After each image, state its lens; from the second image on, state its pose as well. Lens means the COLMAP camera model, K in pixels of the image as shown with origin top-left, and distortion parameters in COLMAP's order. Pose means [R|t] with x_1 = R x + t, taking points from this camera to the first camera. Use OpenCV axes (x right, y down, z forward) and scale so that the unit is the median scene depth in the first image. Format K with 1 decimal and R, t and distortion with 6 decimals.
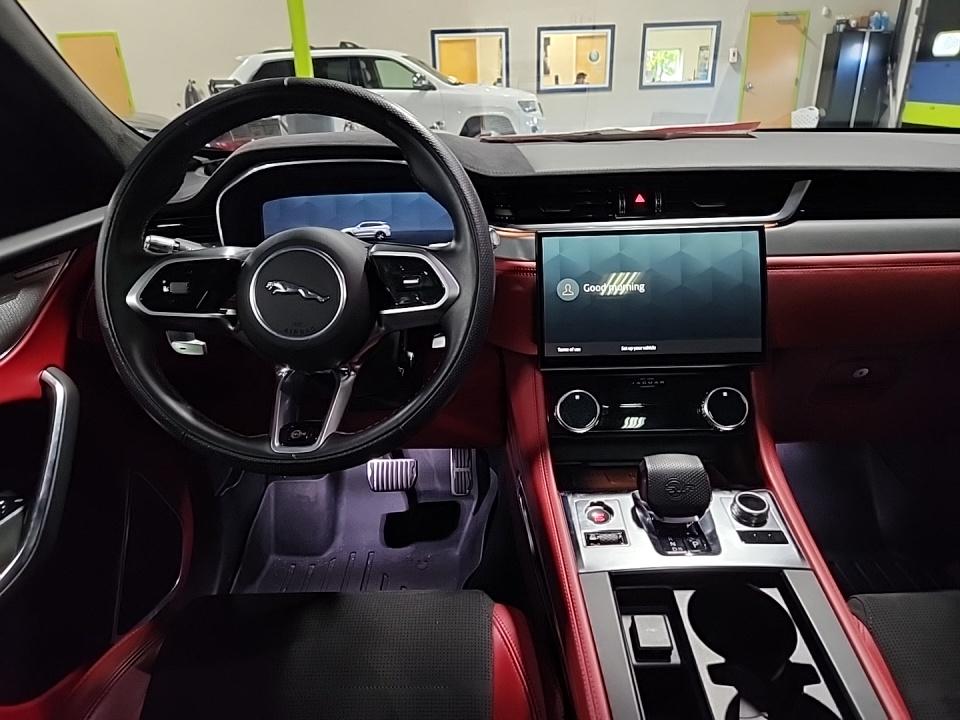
lens RADIAL K [[645.5, 0, 476.7], [0, 645.5, 361.6], [0, 0, 1]] dist [0.054097, -0.022207]
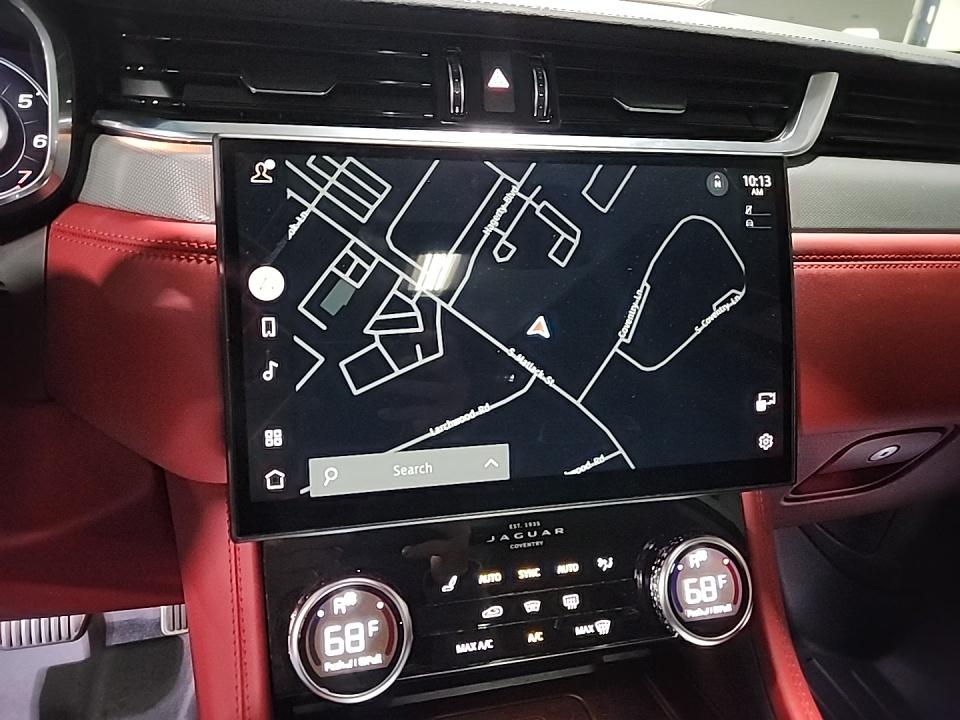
lens RADIAL K [[645.5, 0, 480.4], [0, 645.5, 363.9], [0, 0, 1]] dist [0.054097, -0.022207]
pose [[0.960706, -0.024715, 0.276465, 0.123653], [0.012547, 0.998877, 0.045696, -0.091840], [-0.277284, -0.040432, 0.959937, 0.609100]]
